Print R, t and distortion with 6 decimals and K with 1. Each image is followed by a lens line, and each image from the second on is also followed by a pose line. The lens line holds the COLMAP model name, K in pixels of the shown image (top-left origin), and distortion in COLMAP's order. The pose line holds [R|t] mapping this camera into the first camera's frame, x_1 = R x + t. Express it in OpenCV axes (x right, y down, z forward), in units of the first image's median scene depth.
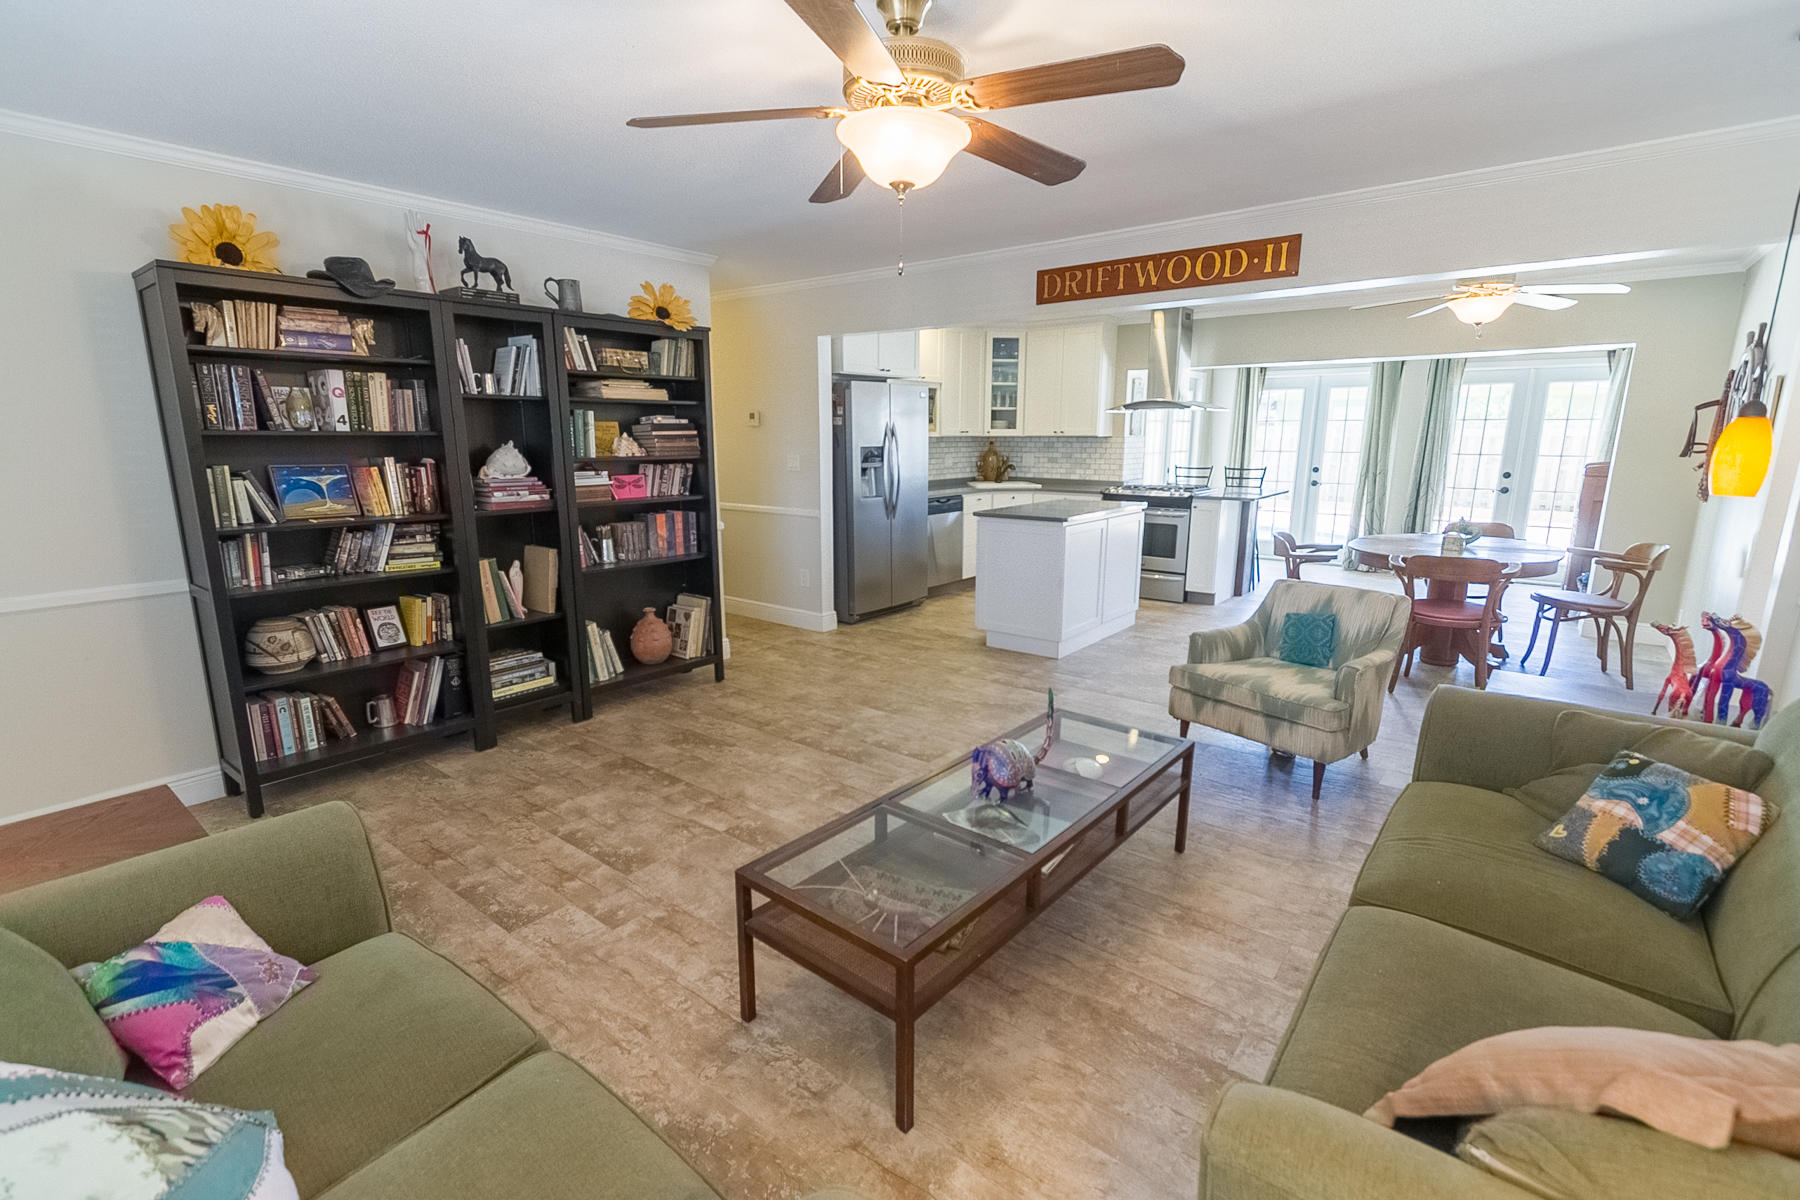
lens RADIAL K [[823.4, 0, 891.9], [0, 823.4, 603.9], [0, 0, 1]] dist [0.006278, 0.000081]
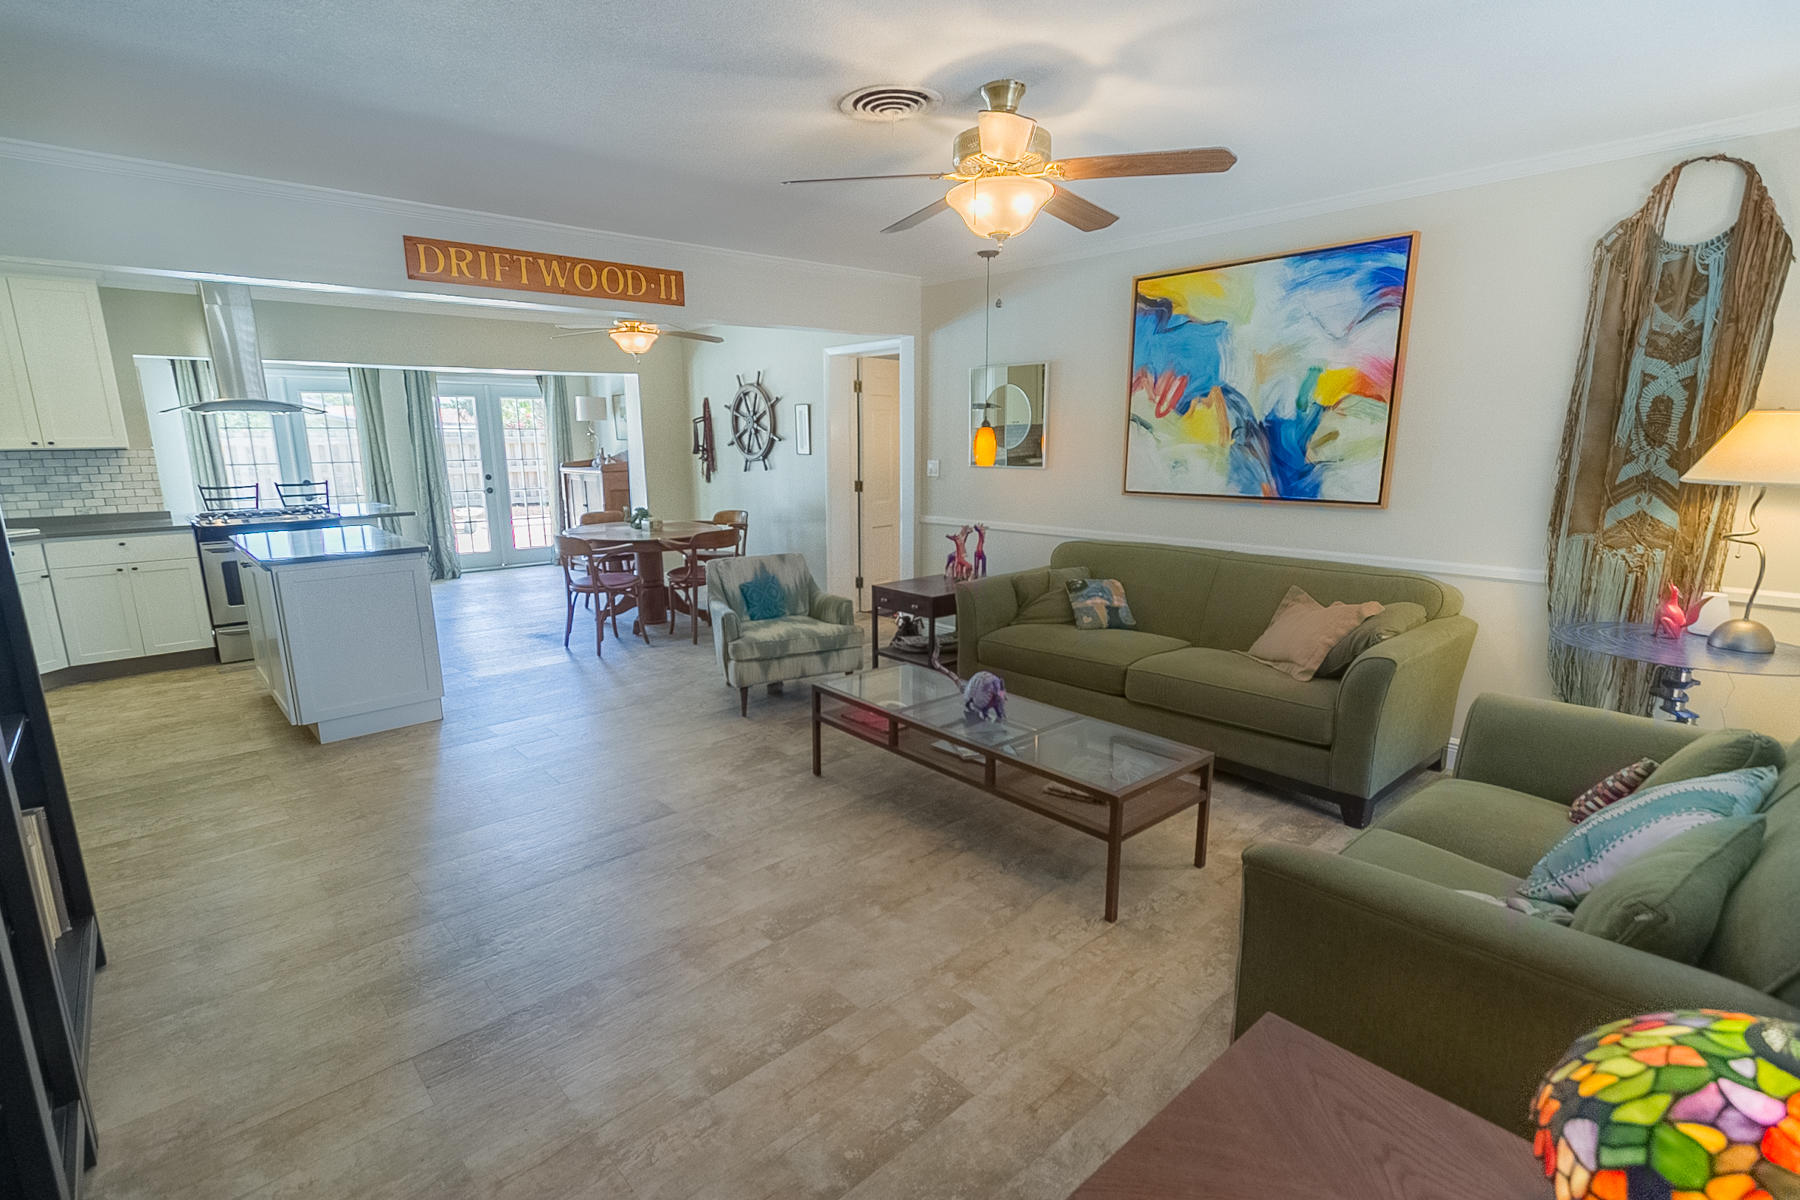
lens RADIAL K [[857.8, 0, 896.1], [0, 857.8, 619.2], [0, 0, 1]] dist [0.005660, 0.000012]
pose [[0.154339, -0.208927, 0.965675, -0.722848], [0.211006, 0.961807, 0.174367, -0.111652], [-0.965223, 0.176851, 0.192529, 0.528031]]
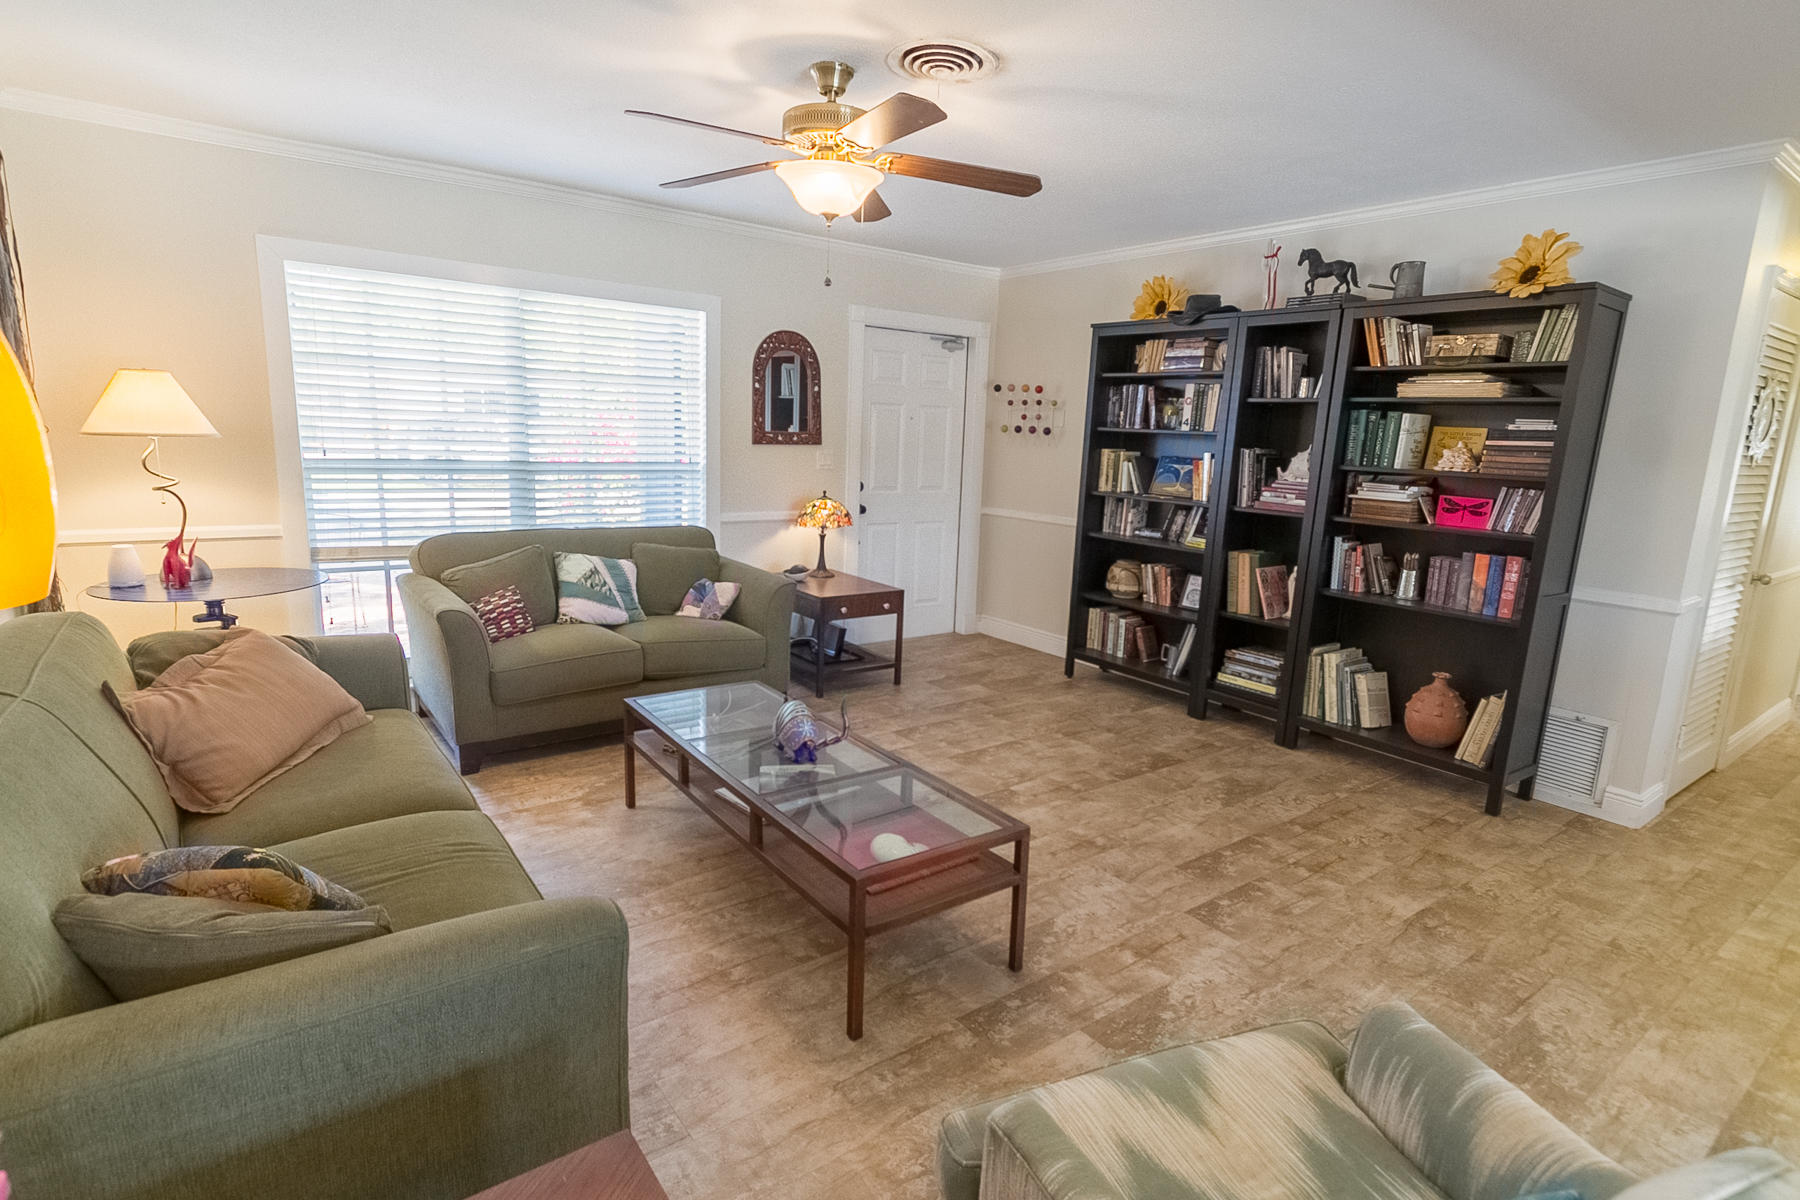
lens RADIAL K [[907.6, 0, 889.5], [0, 907.6, 605.7], [0, 0, 1]] dist [0.011741, 0.000154]
pose [[-0.254629, 0.179457, -0.950242, 0.734673], [-0.235775, 0.941457, 0.240977, -0.160734], [0.937856, 0.285402, -0.197410, 0.801997]]
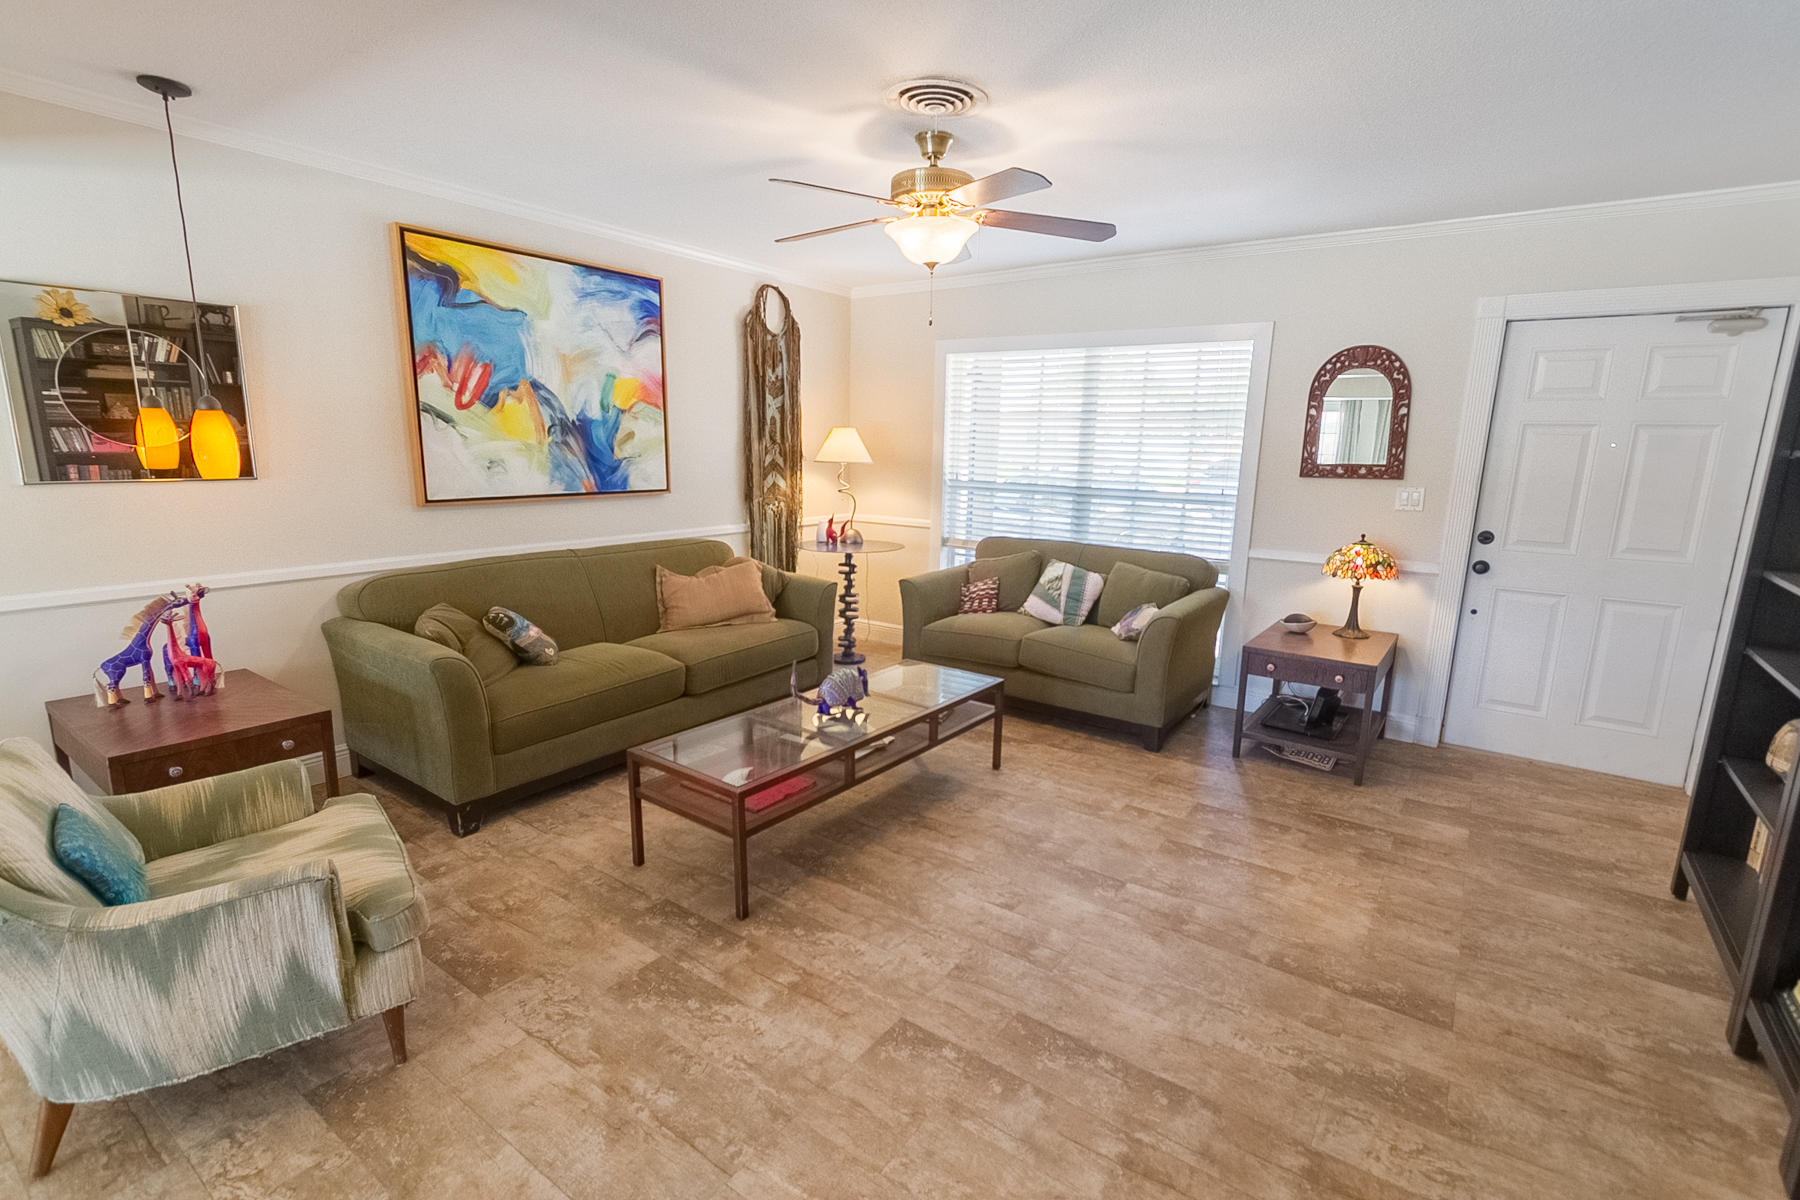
lens RADIAL K [[823.4, 0, 891.9], [0, 823.4, 603.9], [0, 0, 1]] dist [0.006278, 0.000081]
pose [[-0.998396, -0.007740, -0.056076, 0.082247], [-0.029194, 0.919113, 0.392911, -0.276108], [0.048500, 0.393918, -0.917865, 1.331970]]
